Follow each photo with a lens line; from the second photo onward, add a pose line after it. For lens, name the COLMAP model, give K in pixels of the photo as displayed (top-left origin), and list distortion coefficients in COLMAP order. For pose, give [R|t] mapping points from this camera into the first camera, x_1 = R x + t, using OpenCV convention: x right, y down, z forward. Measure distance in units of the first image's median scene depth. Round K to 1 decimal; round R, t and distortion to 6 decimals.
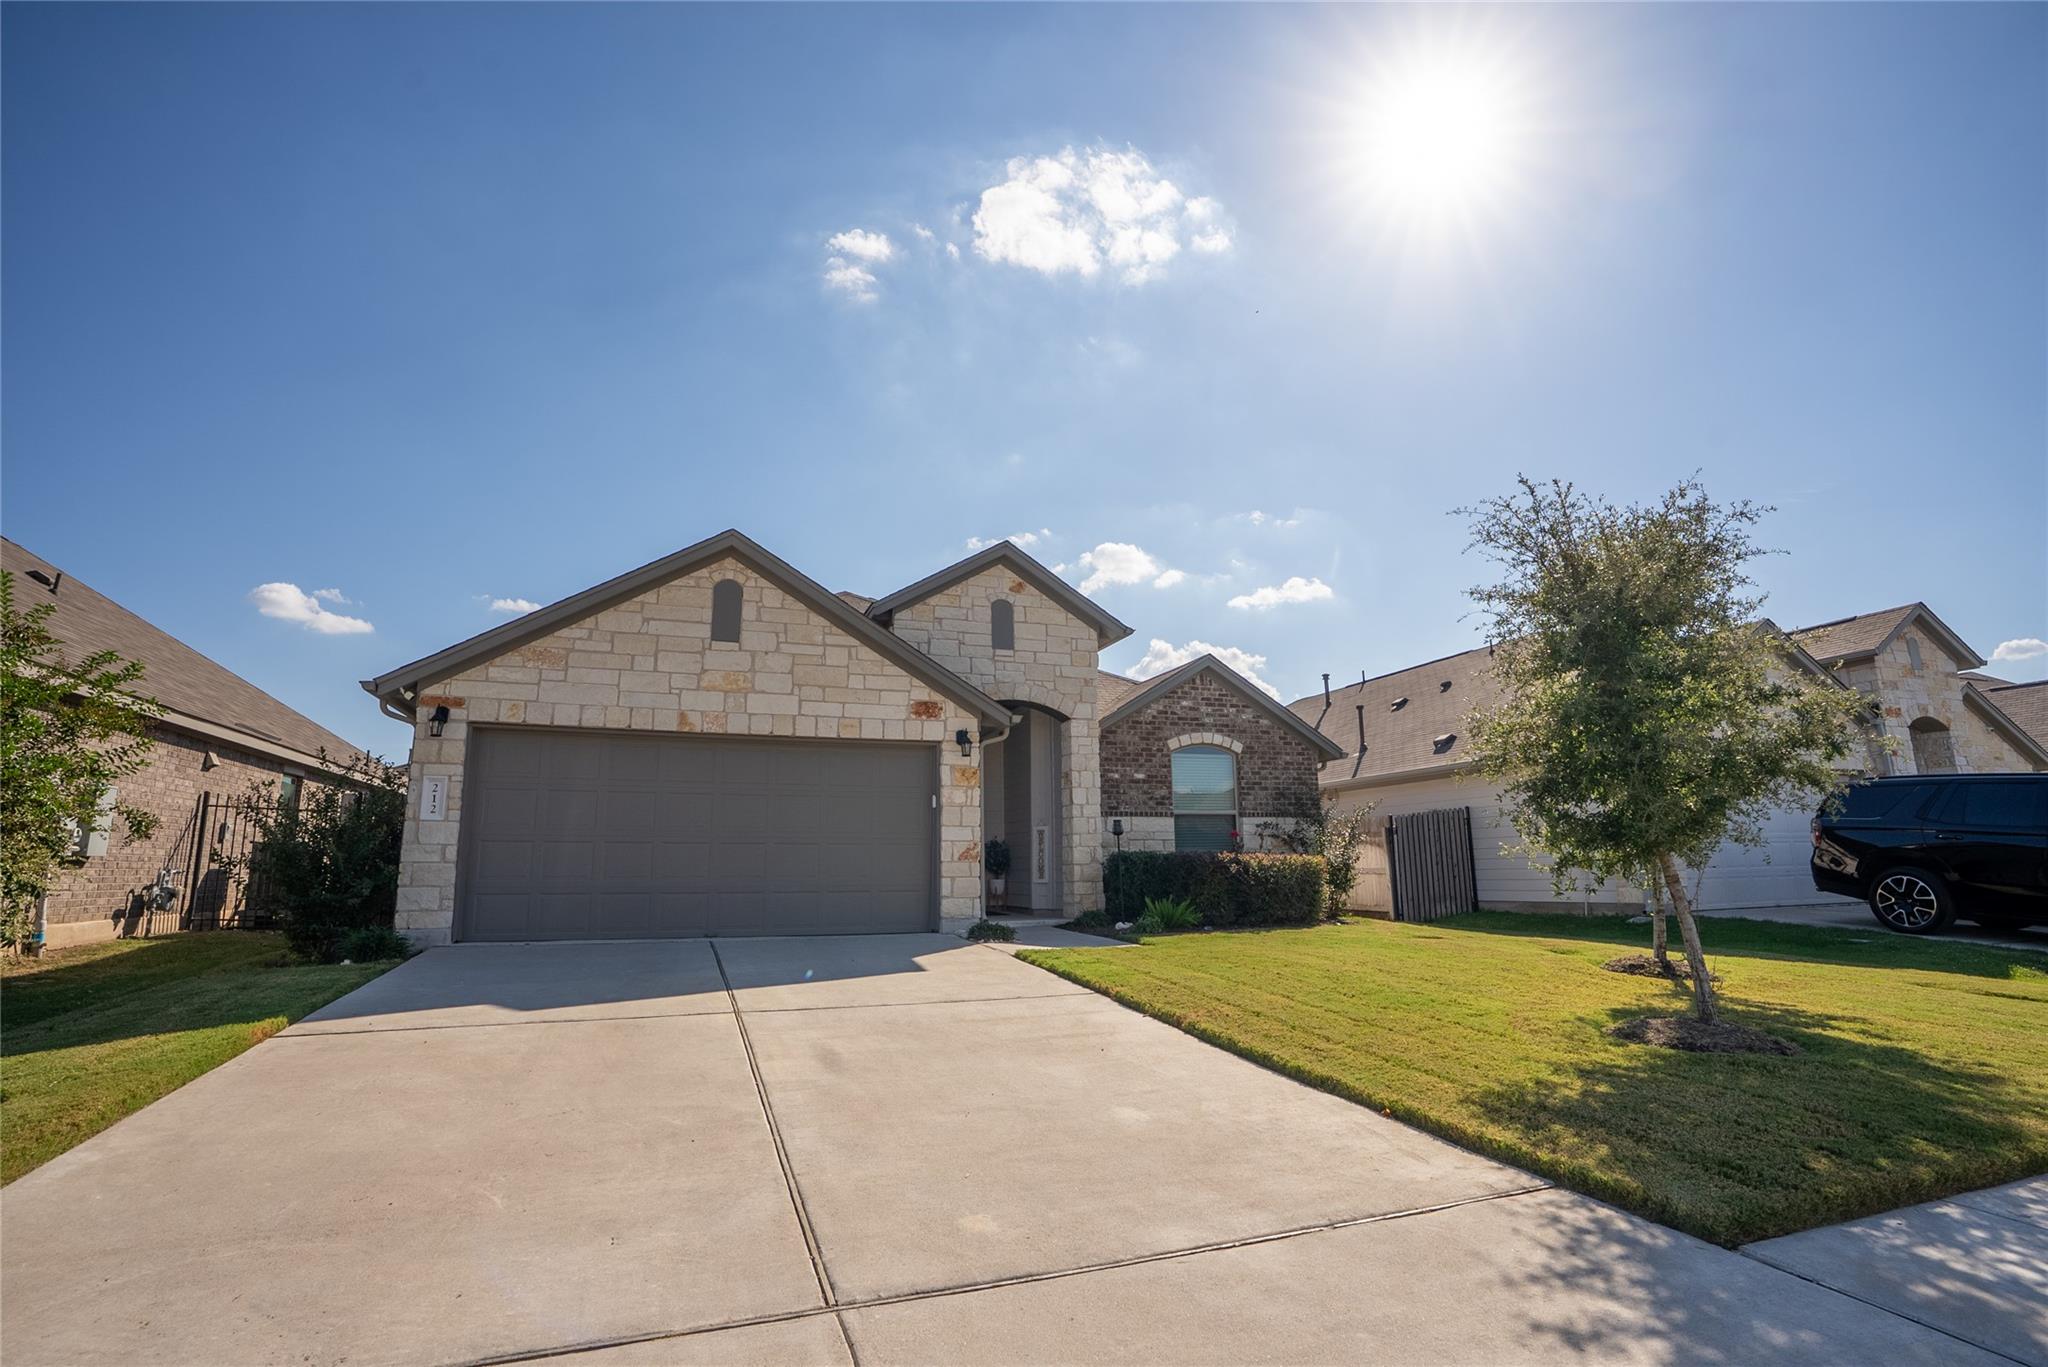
lens RADIAL K [[932.8, 0, 1040.9], [0, 932.8, 679.9], [0, 0, 1]] dist [-0.014177, 0.003004]
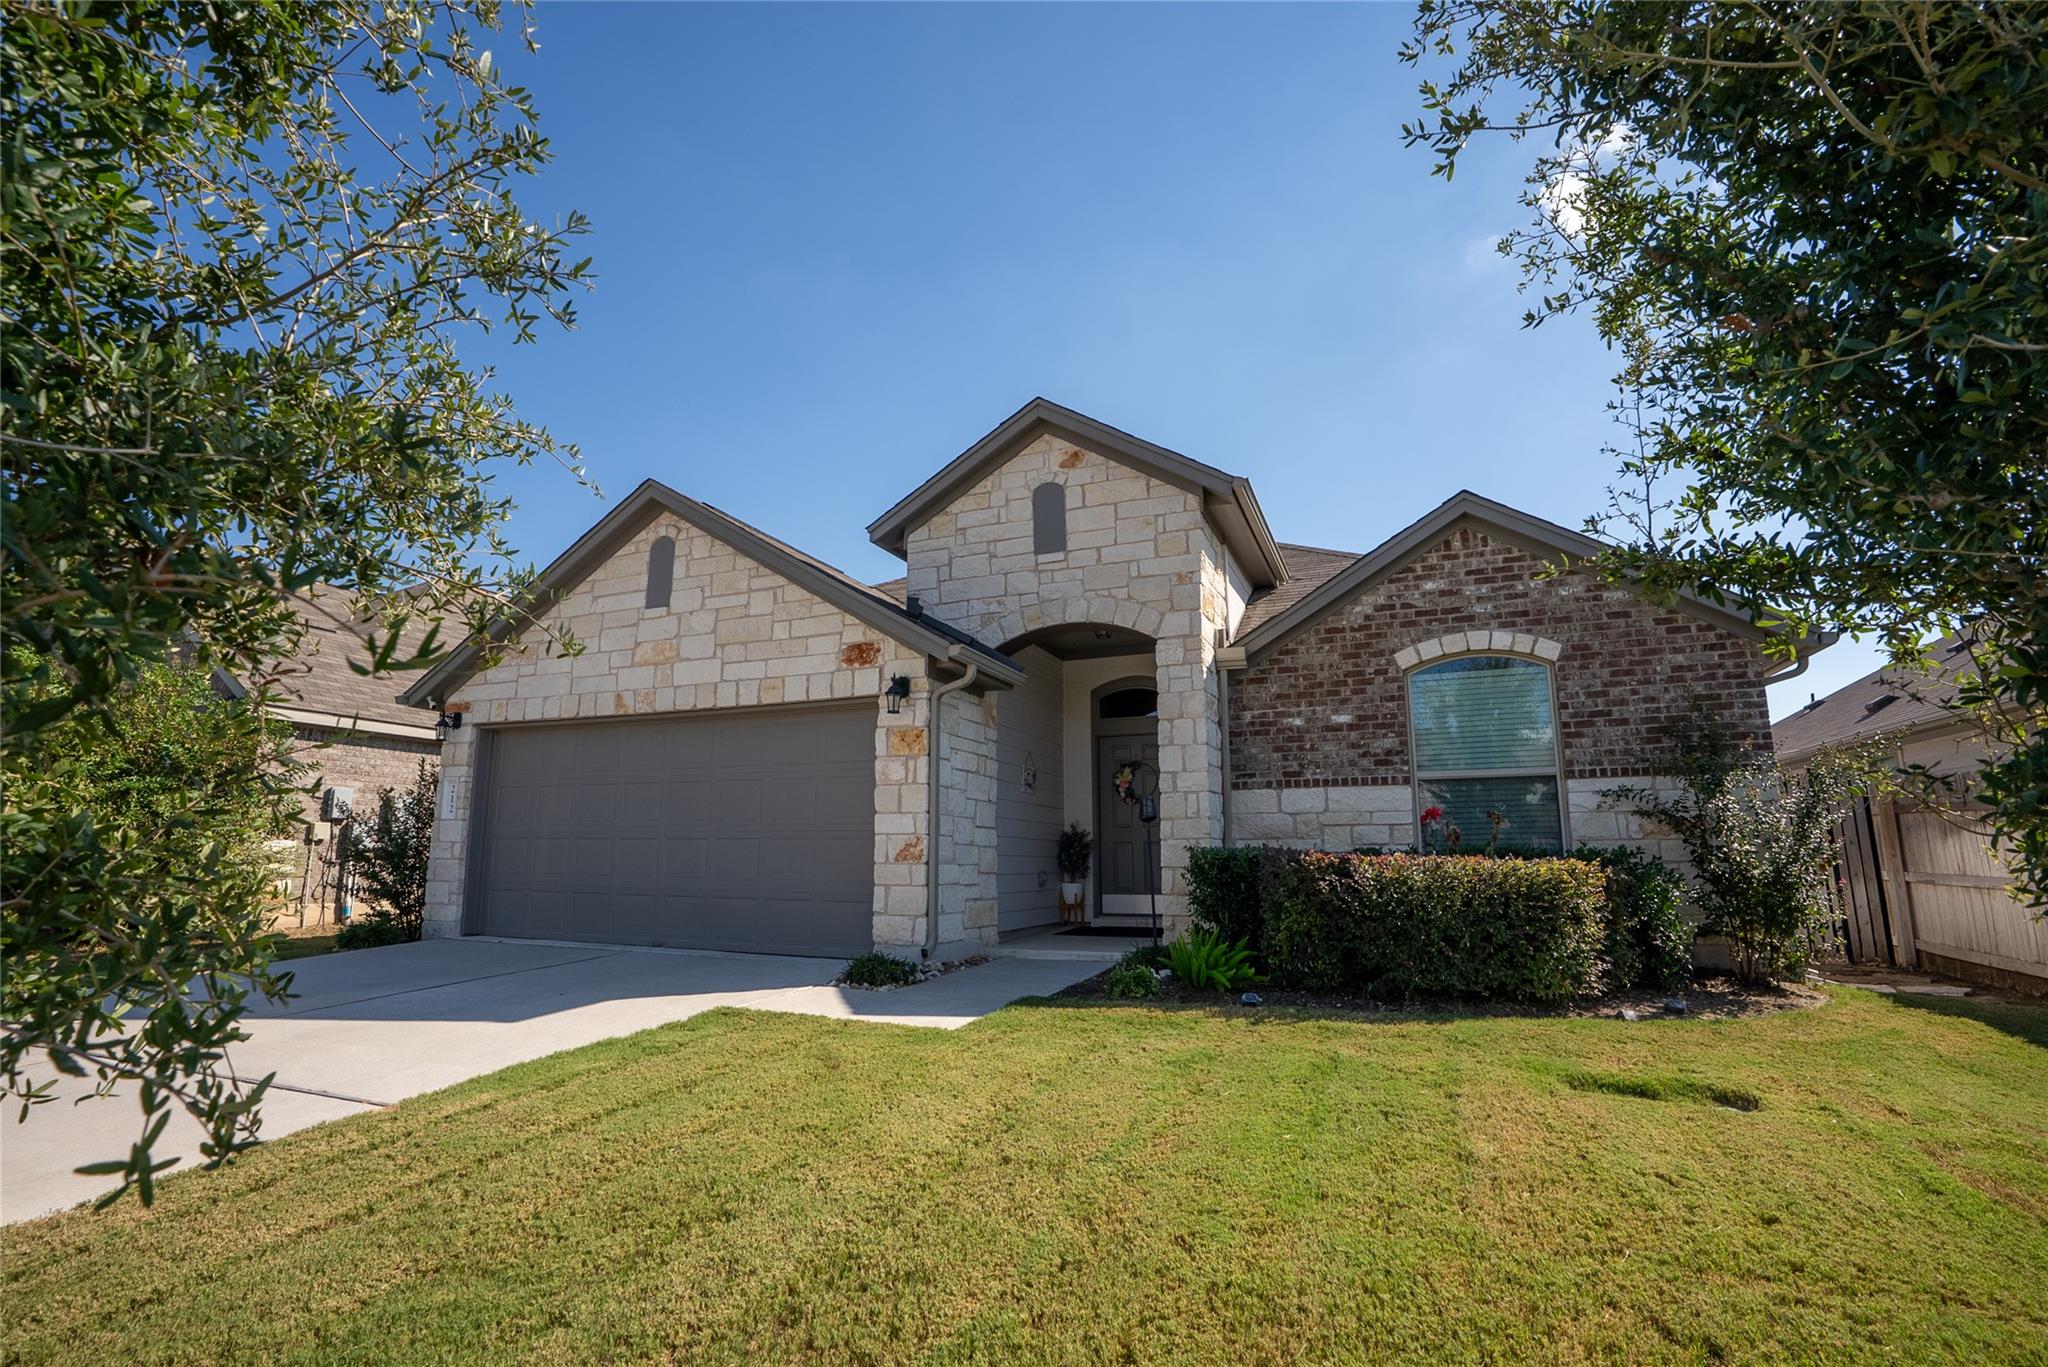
lens RADIAL K [[932.8, 0, 1020.1], [0, 932.8, 693.7], [0, 0, 1]] dist [-0.014177, 0.003004]
pose [[0.740039, -0.105754, -0.664198, 0.443044], [0.127470, 0.991715, -0.015876, 0.088321], [0.660374, -0.072916, 0.747388, 0.526871]]
